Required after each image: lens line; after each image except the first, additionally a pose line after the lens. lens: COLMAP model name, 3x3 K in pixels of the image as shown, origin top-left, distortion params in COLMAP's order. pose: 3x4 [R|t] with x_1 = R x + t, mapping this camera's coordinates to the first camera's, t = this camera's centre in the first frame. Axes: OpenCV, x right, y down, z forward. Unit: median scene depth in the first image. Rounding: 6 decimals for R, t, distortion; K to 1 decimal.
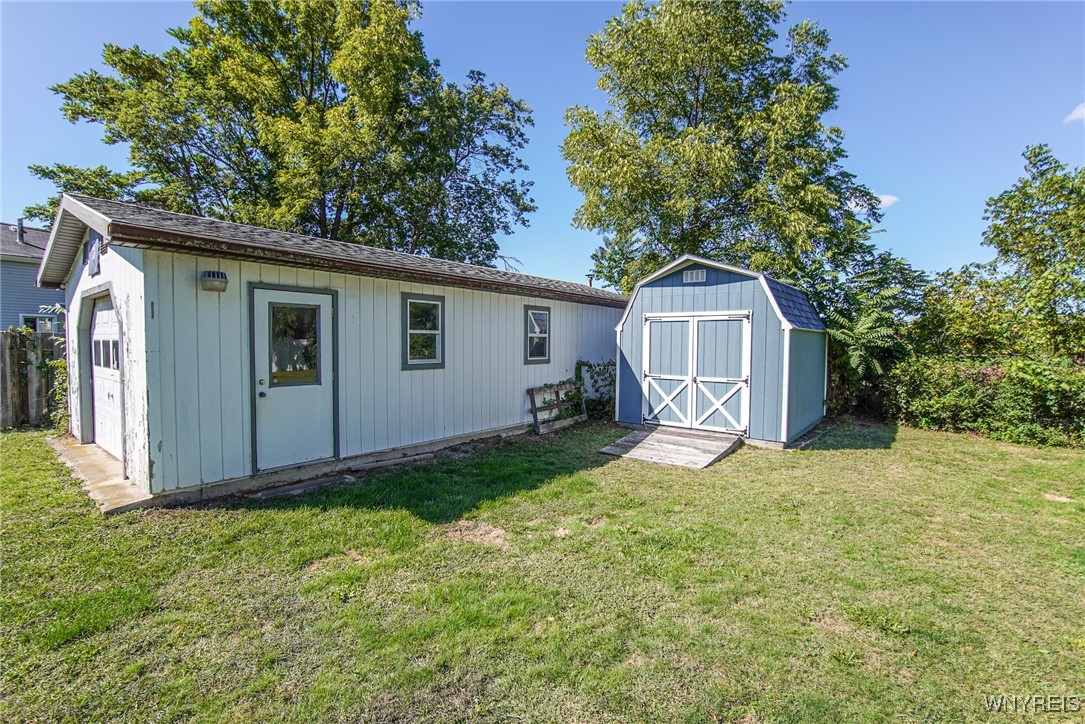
lens RADIAL K [[483.0, 0, 536.9], [0, 483.0, 361.6], [0, 0, 1]] dist [-0.035363, 0.009443]
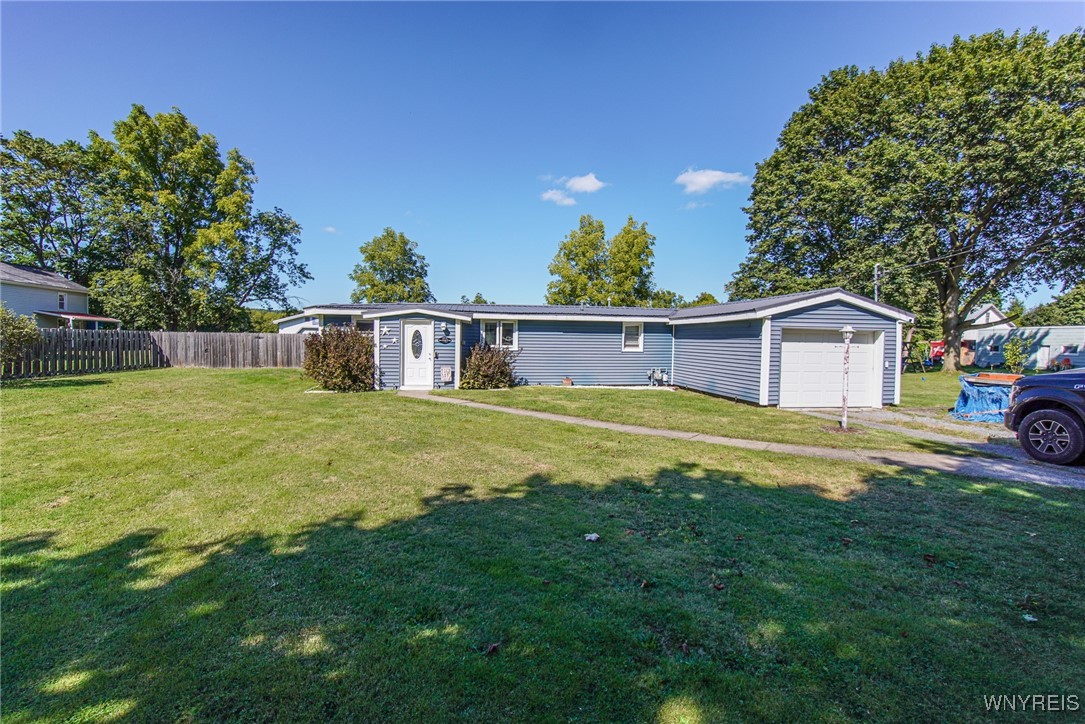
lens RADIAL K [[483.0, 0, 536.9], [0, 483.0, 361.6], [0, 0, 1]] dist [-0.035363, 0.009443]
pose [[0.695694, -0.025448, 0.717888, -1.973051], [0.012856, 0.999653, 0.022978, 0.095297], [-0.718223, -0.006756, 0.695780, -2.951035]]
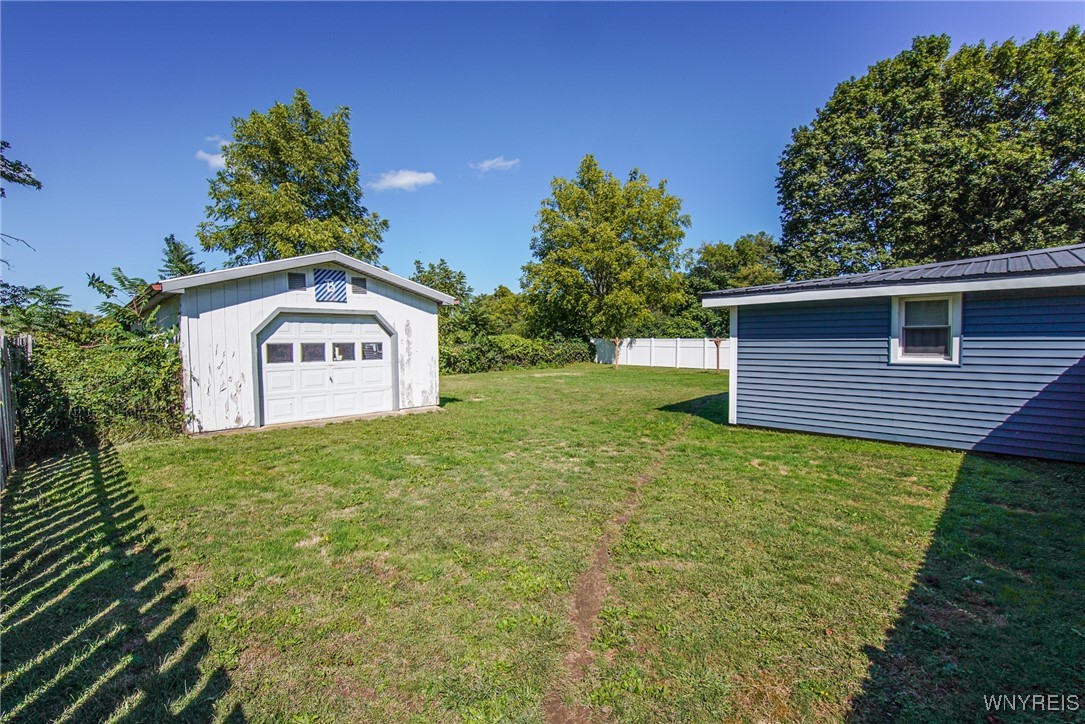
lens RADIAL K [[483.0, 0, 536.9], [0, 483.0, 361.6], [0, 0, 1]] dist [-0.035363, 0.009443]
pose [[0.136870, -0.052651, 0.989189, -1.514195], [0.044072, 0.997921, 0.047018, -0.015971], [-0.989608, 0.037161, 0.138906, 0.080550]]
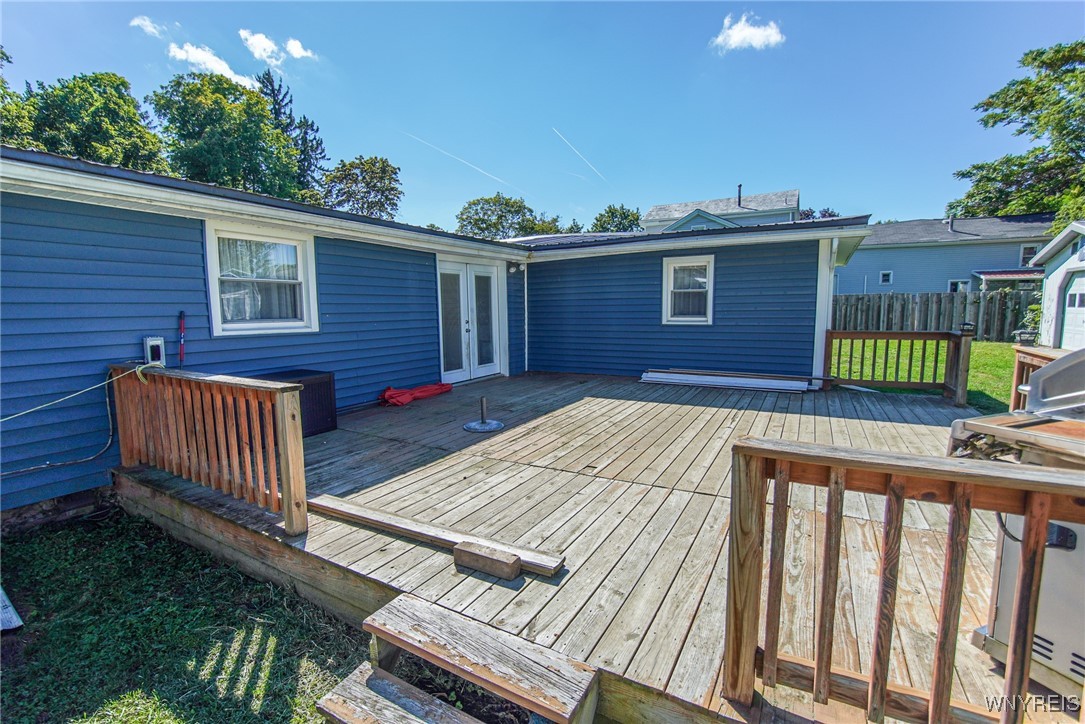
lens RADIAL K [[483.0, 0, 536.9], [0, 483.0, 361.6], [0, 0, 1]] dist [-0.035363, 0.009443]
pose [[0.128697, 0.104624, -0.986150, 0.478537], [-0.018406, 0.994500, 0.103108, 0.051399], [0.991513, 0.004882, 0.129915, -0.975508]]
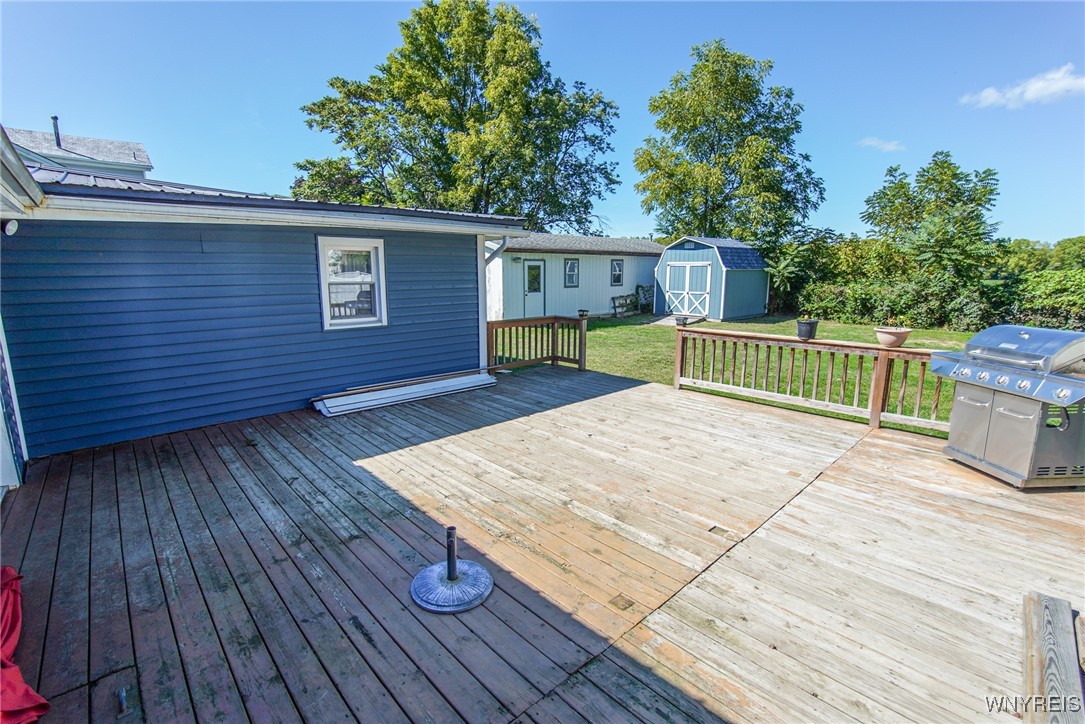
lens RADIAL K [[483.0, 0, 536.9], [0, 483.0, 361.6], [0, 0, 1]] dist [-0.035363, 0.009443]
pose [[0.984655, 0.022015, -0.173121, 0.029542], [0.003667, 0.989183, 0.146641, 0.020593], [0.174477, -0.145026, 0.973923, -1.196331]]
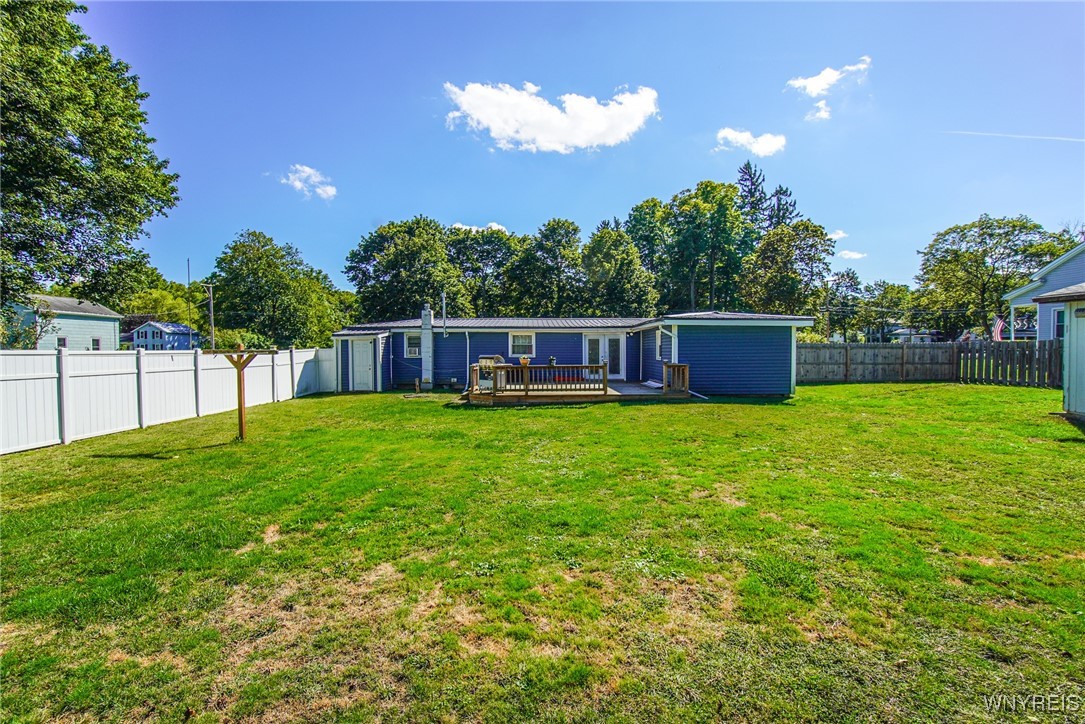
lens RADIAL K [[483.0, 0, 536.9], [0, 483.0, 361.6], [0, 0, 1]] dist [-0.035363, 0.009443]
pose [[-0.790817, 0.014450, -0.611882, 1.212603], [-0.018615, 0.998691, 0.047643, -0.005685], [0.611769, 0.049067, -0.789513, 0.578455]]
